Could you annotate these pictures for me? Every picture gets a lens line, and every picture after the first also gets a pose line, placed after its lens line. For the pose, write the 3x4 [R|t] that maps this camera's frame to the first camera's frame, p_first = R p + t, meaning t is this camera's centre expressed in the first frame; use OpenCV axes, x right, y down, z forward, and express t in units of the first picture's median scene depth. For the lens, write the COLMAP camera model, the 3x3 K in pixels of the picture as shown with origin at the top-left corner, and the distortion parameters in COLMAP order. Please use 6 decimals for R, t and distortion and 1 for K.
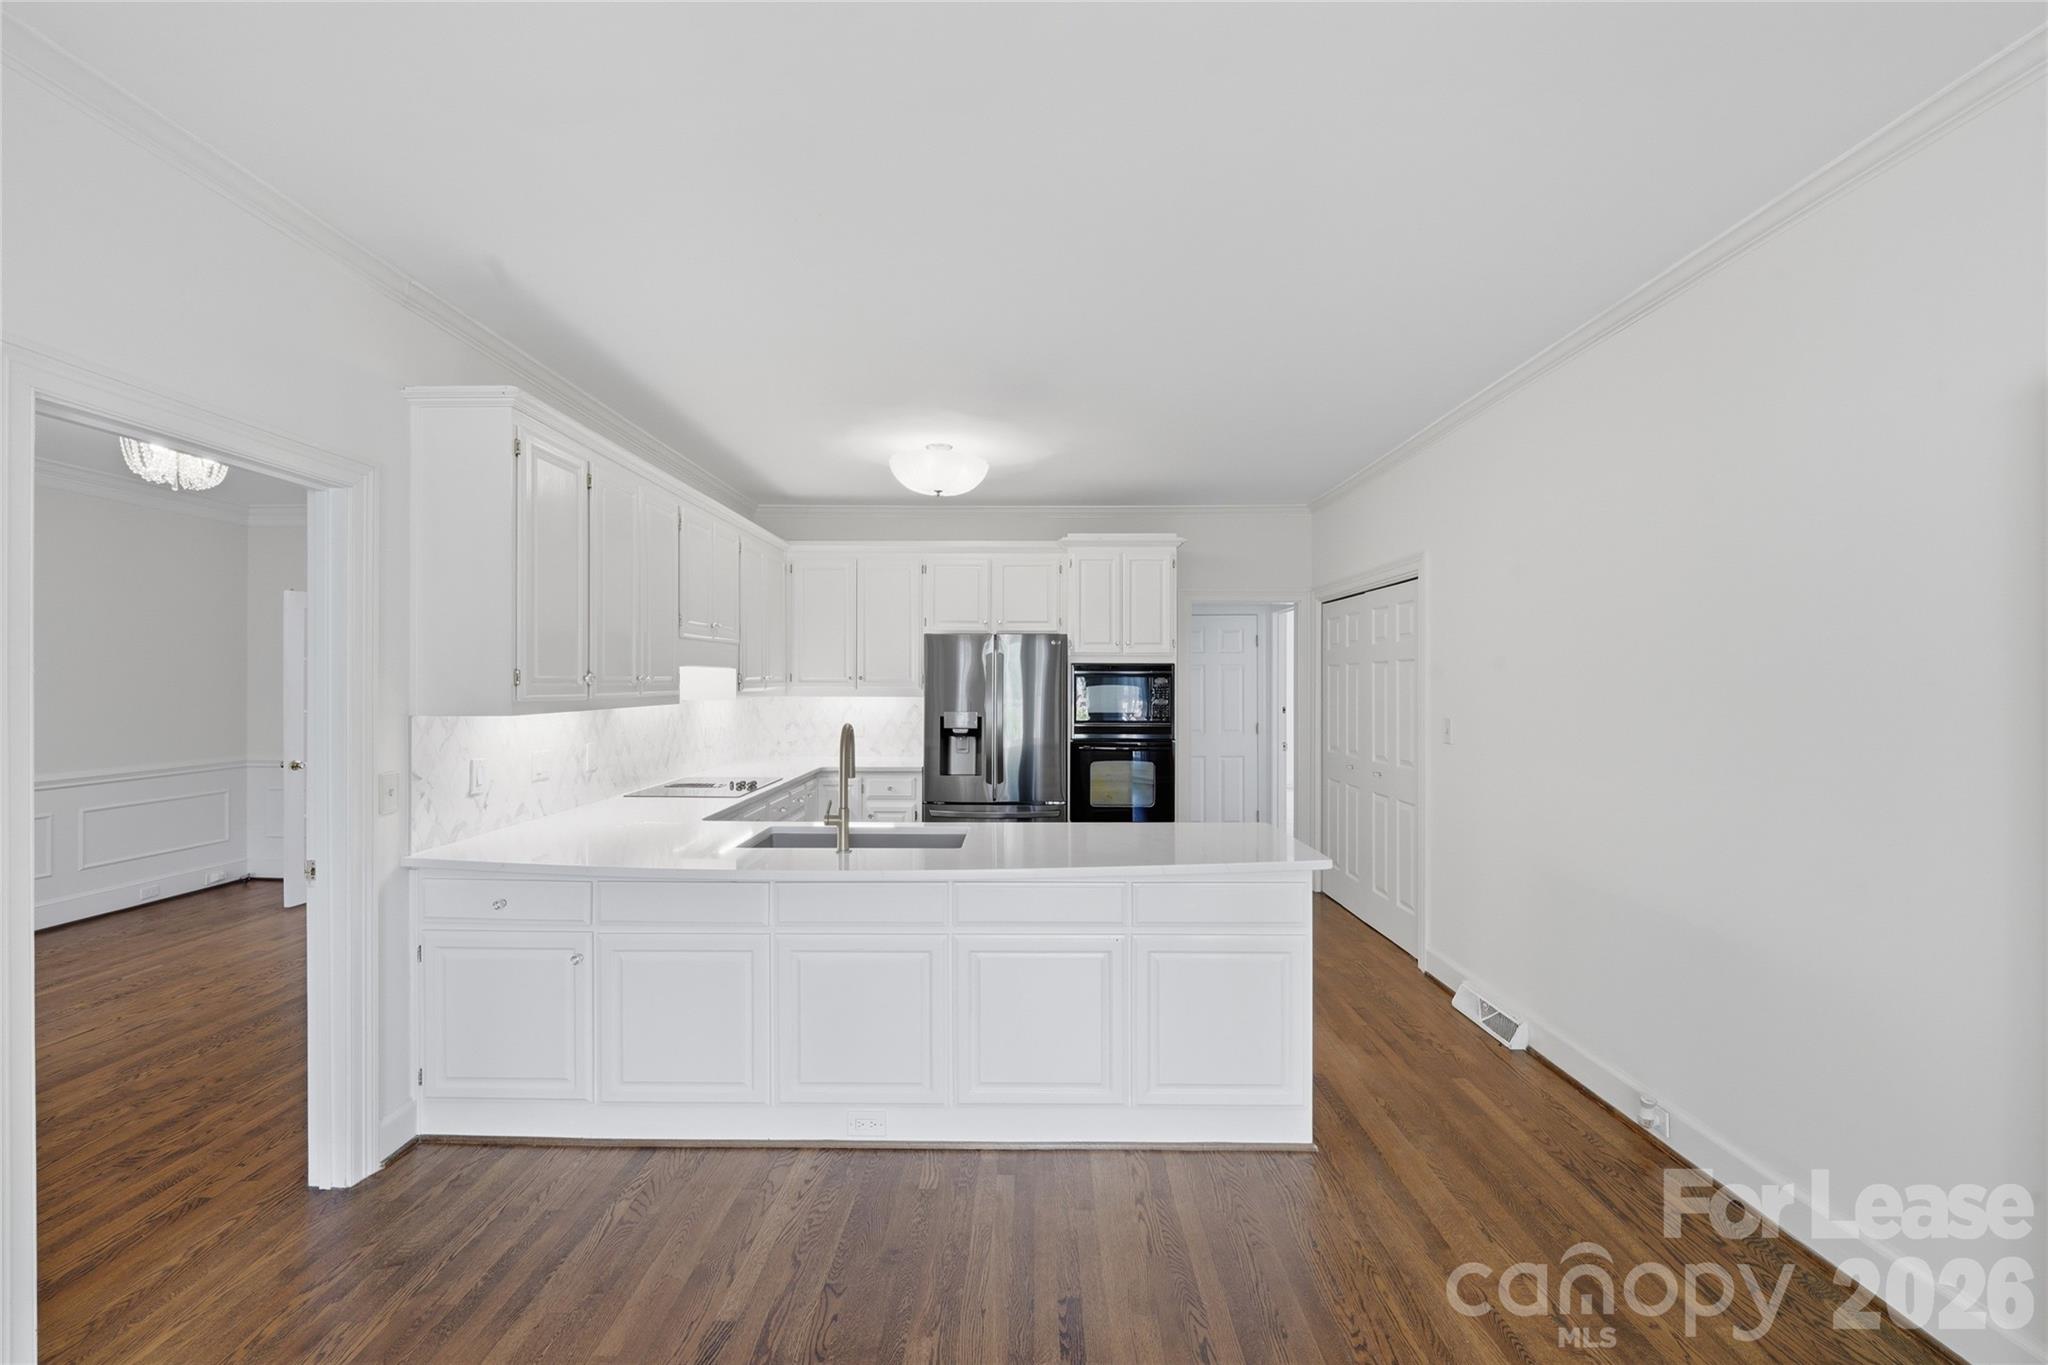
lens RADIAL K [[853.1, 0, 1016.1], [0, 853.1, 675.3], [0, 0, 1]] dist [0.000591, -0.007677]
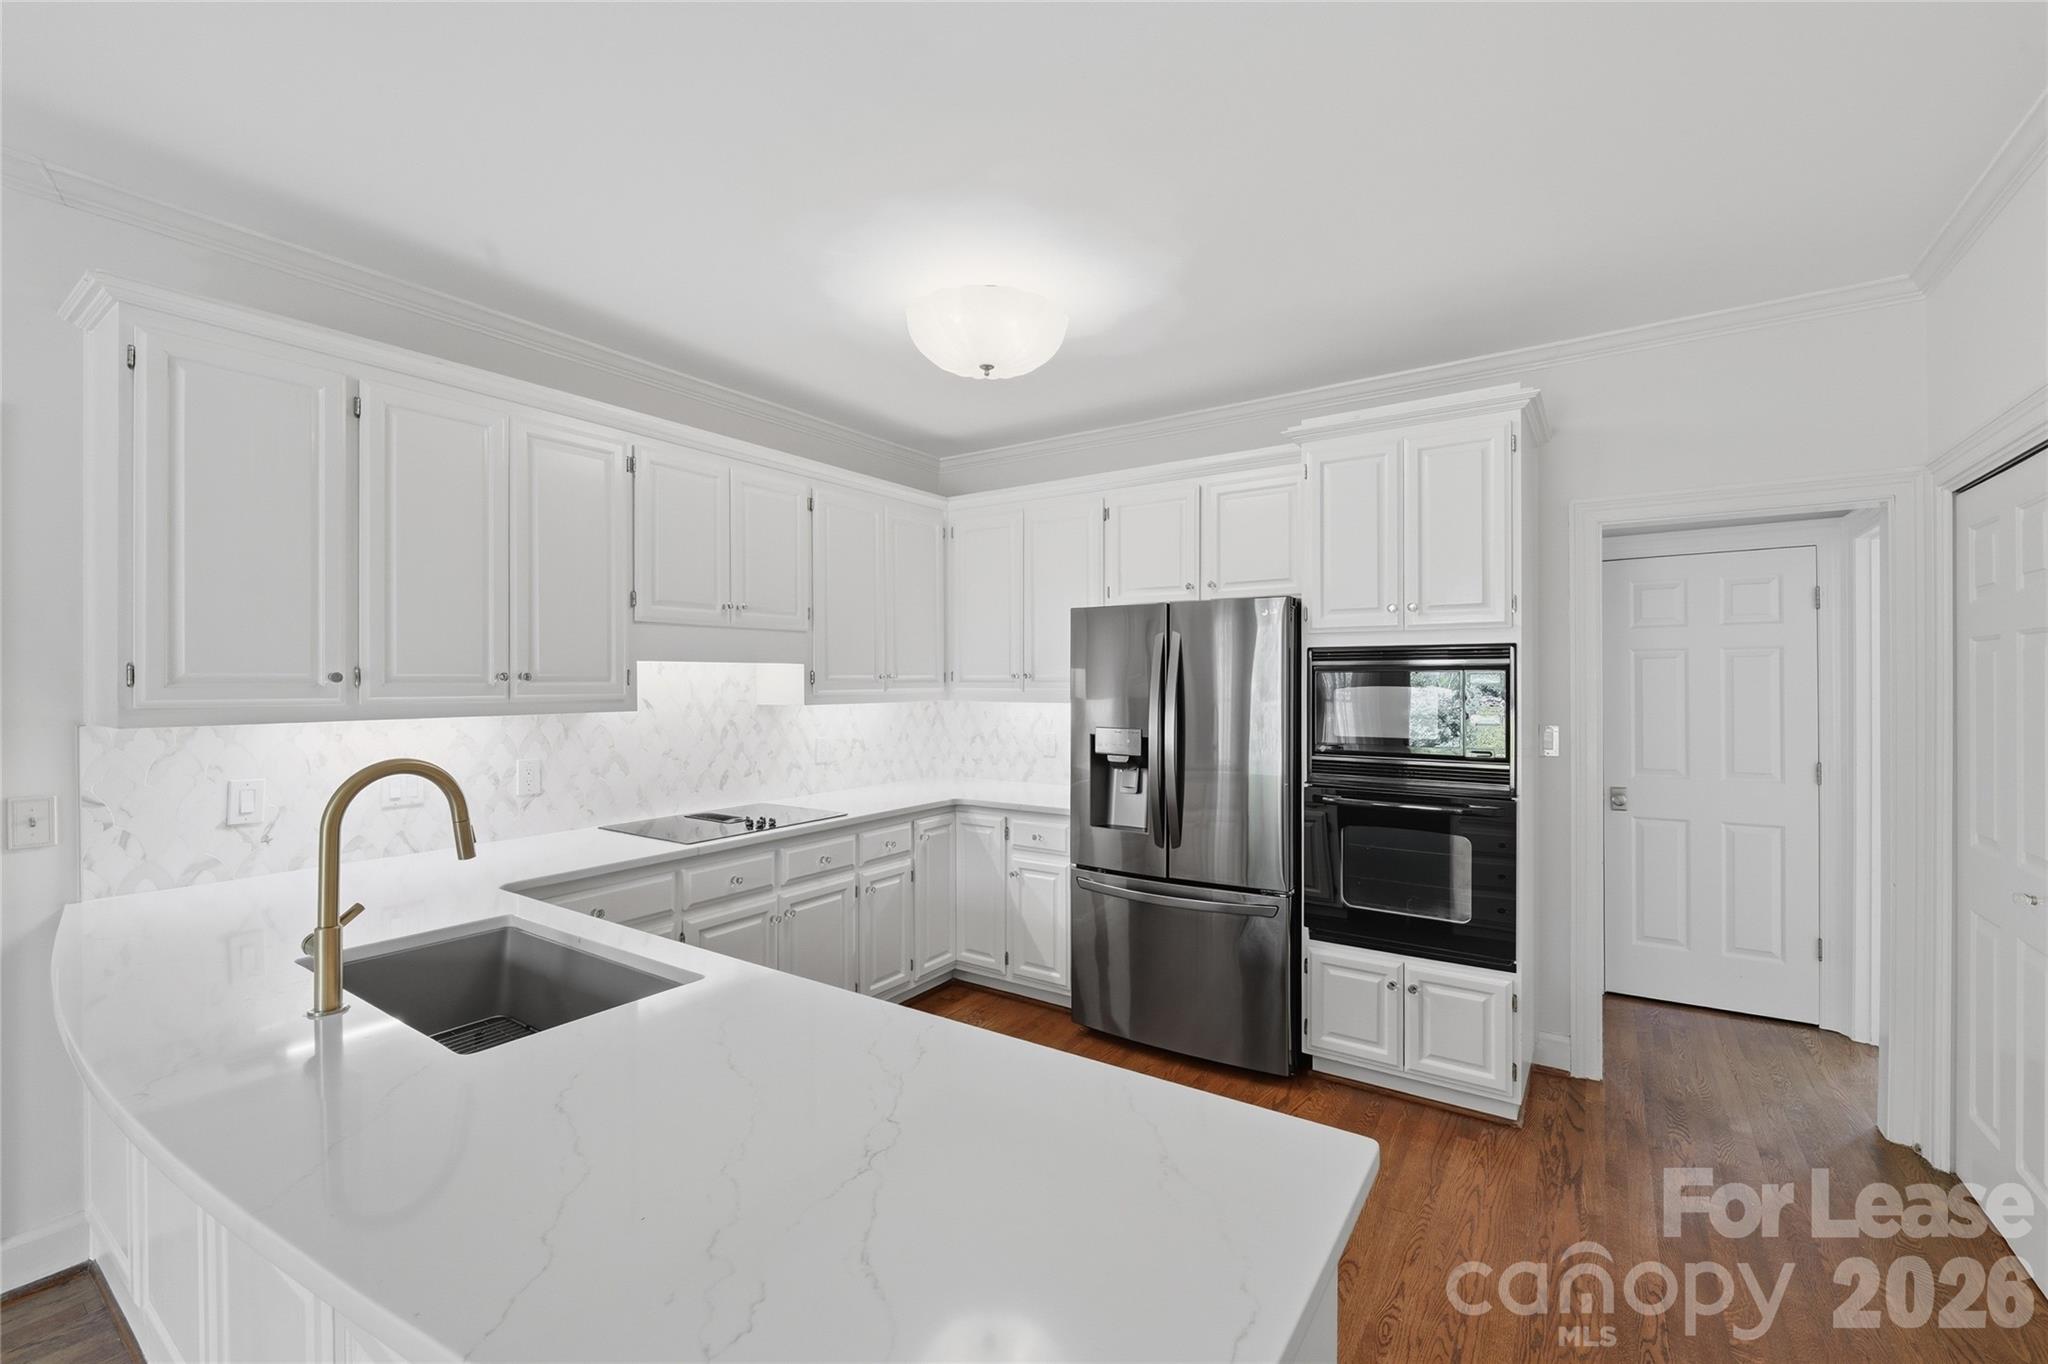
lens RADIAL K [[853.1, 0, 1016.1], [0, 853.1, 674.8], [0, 0, 1]] dist [0.000591, -0.007677]
pose [[0.830071, -0.006616, -0.557618, 0.221187], [0.005387, 0.999978, -0.003846, 0.005035], [0.557632, 0.000189, 0.830089, 0.424594]]
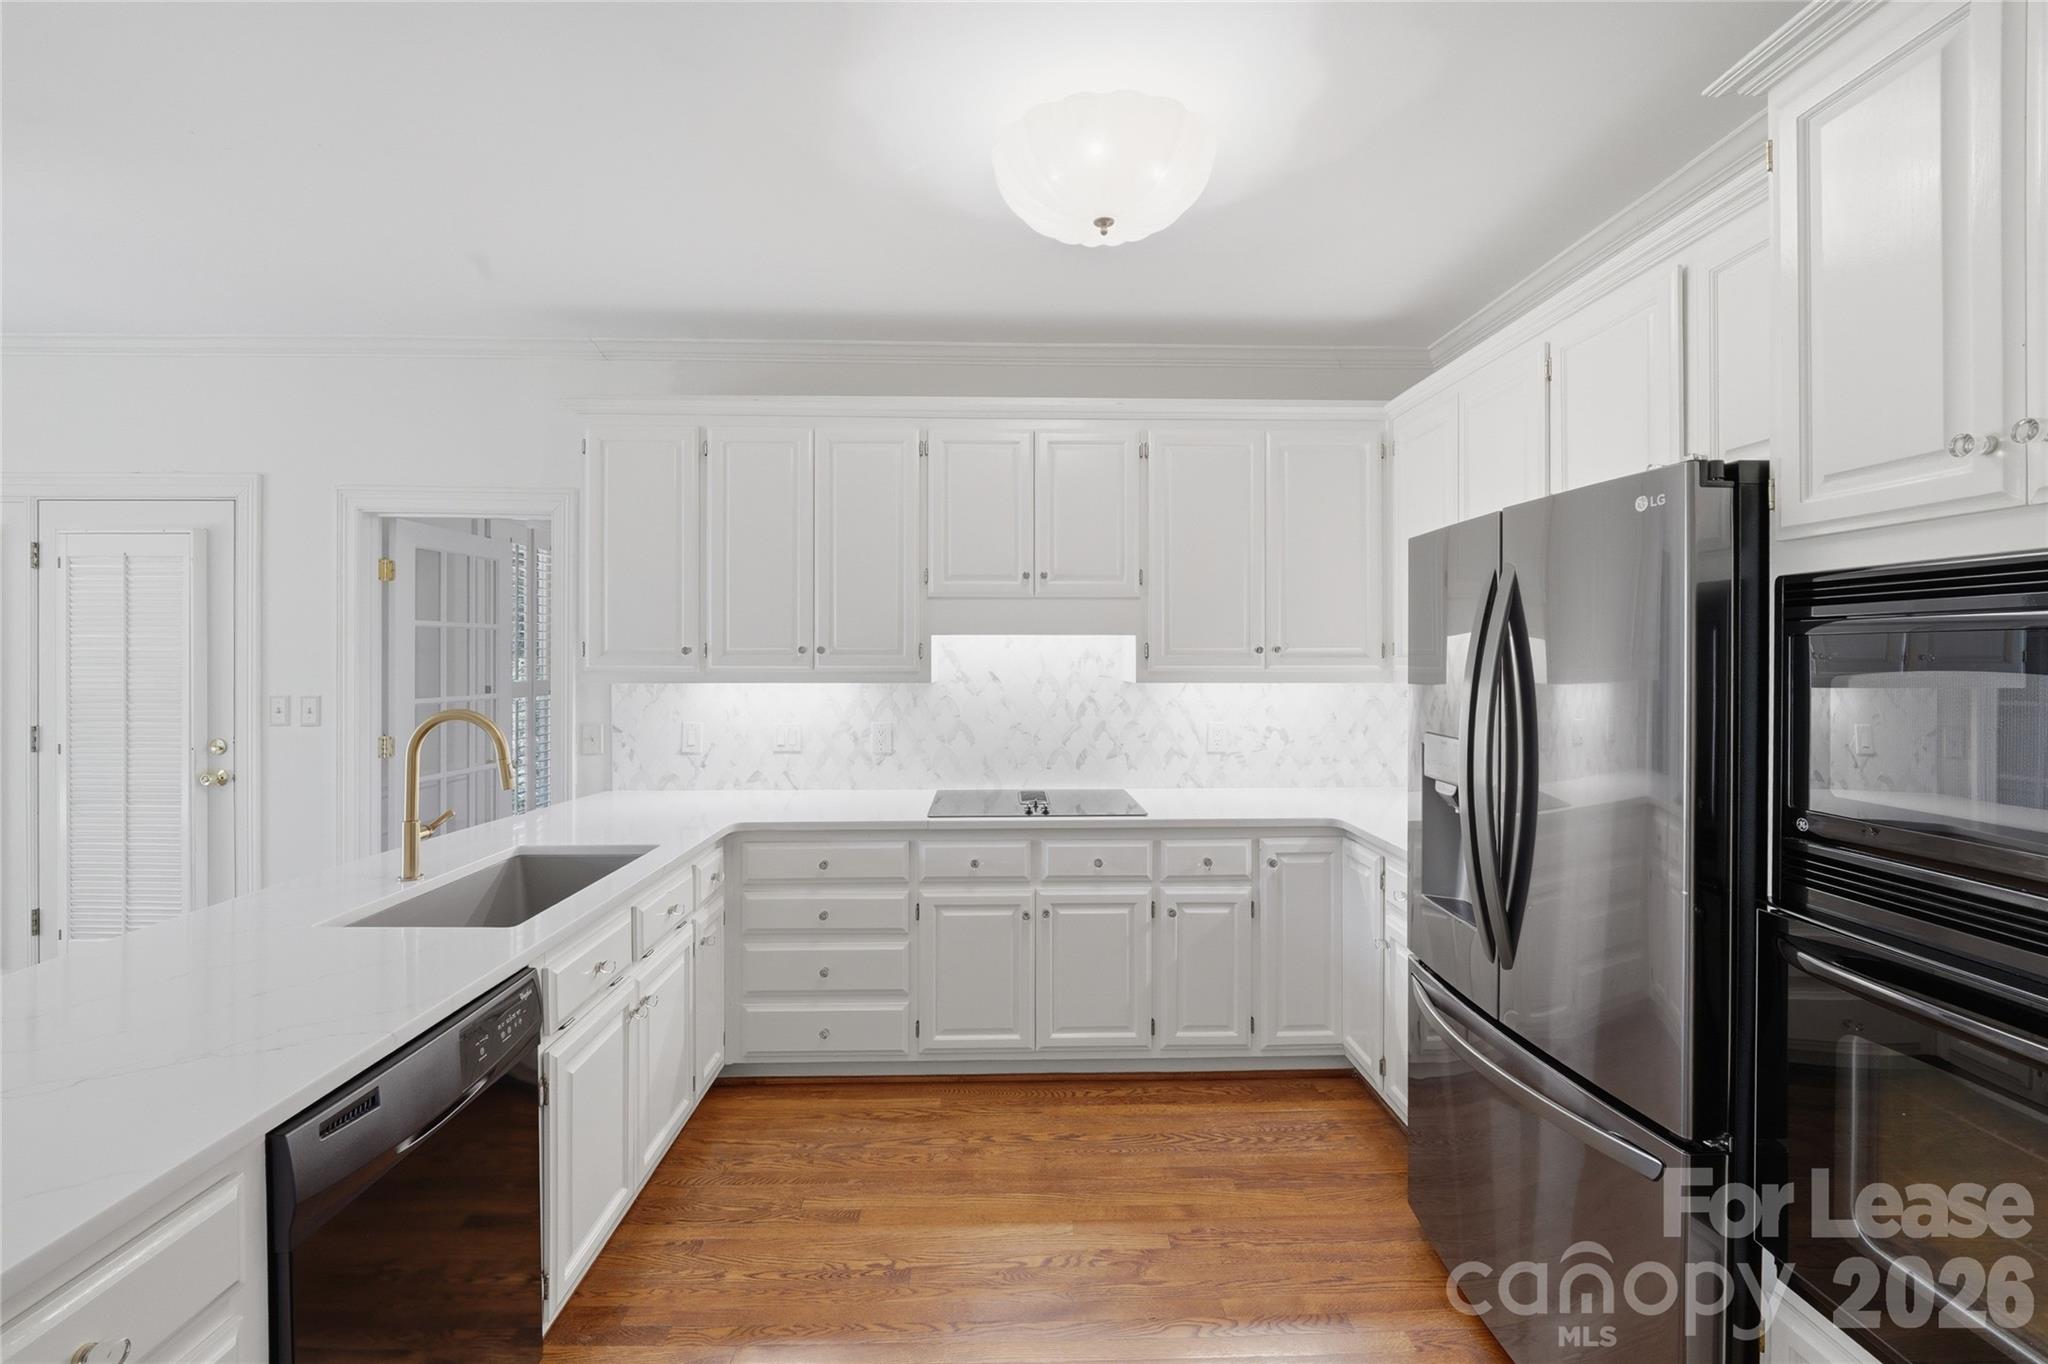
lens RADIAL K [[859.1, 0, 1015.9], [0, 859.1, 652.7], [0, 0, 1]] dist [-0.001733, -0.000264]
pose [[0.037529, -0.003841, -0.999288, 0.294051], [0.002467, 0.999990, -0.003751, 0.006827], [0.999292, -0.002324, 0.037539, 0.786260]]
